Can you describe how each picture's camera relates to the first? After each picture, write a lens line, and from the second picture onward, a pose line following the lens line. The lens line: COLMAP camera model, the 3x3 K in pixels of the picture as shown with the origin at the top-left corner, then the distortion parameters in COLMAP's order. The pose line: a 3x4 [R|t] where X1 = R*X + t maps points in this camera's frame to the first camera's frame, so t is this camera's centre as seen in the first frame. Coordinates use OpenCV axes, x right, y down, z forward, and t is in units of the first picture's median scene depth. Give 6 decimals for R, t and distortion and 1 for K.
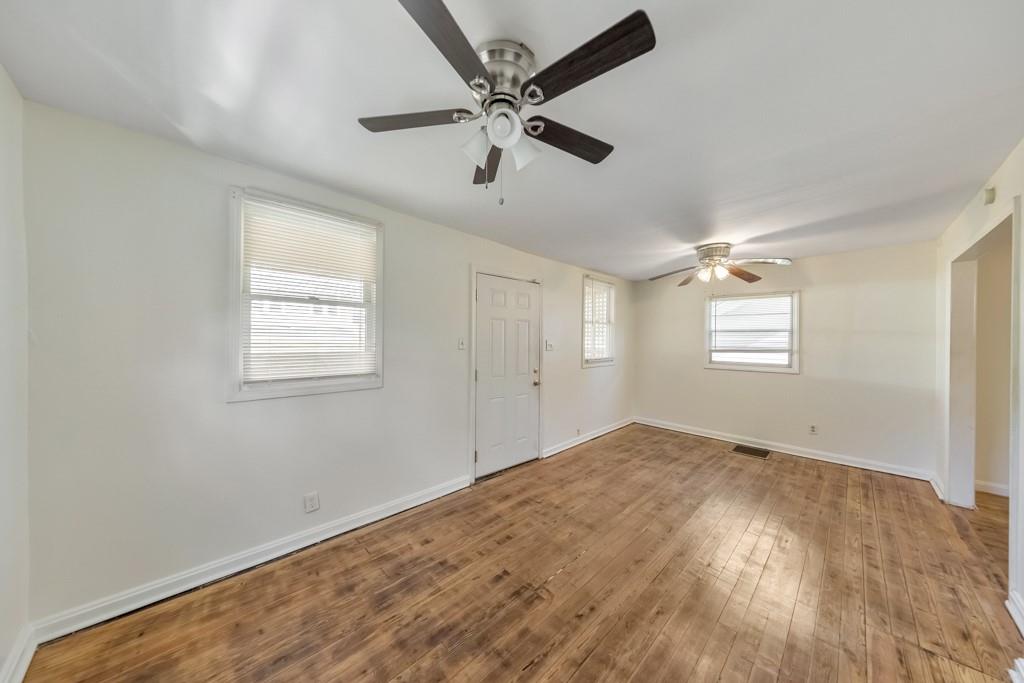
lens RADIAL K [[322.2, 0, 522.9], [0, 322.2, 343.8], [0, 0, 1]] dist [0.005529, -0.000067]
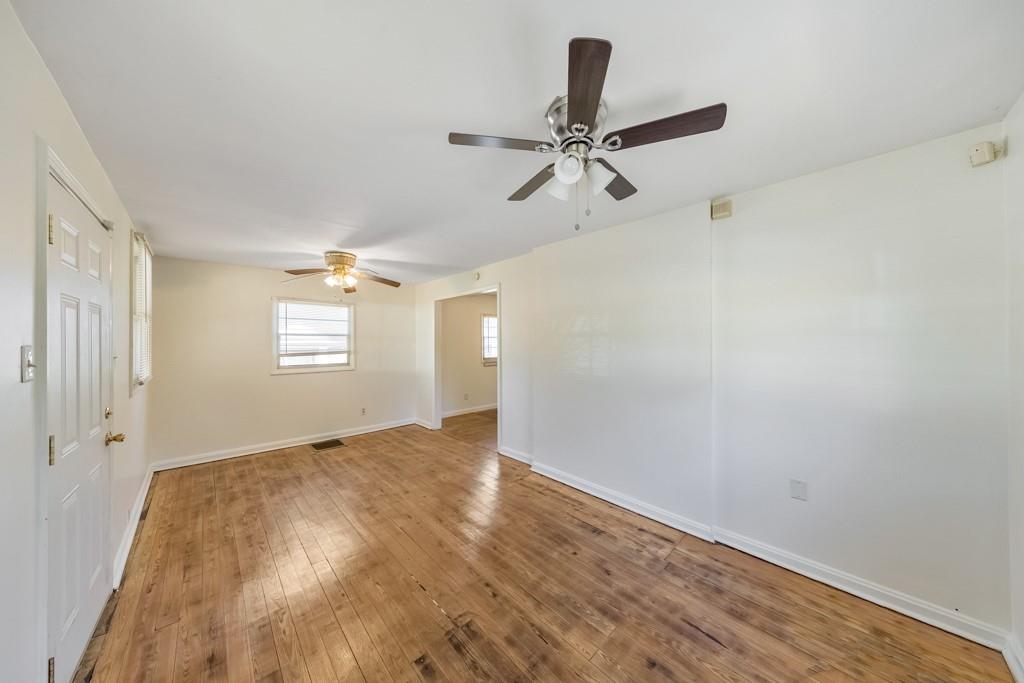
lens RADIAL K [[322.2, 0, 503.8], [0, 322.2, 343.1], [0, 0, 1]] dist [0.005529, -0.000067]
pose [[0.059675, -0.012368, 0.998141, -0.403365], [0.019618, 0.999745, 0.011215, -0.014370], [-0.998025, 0.018912, 0.059902, 0.388438]]
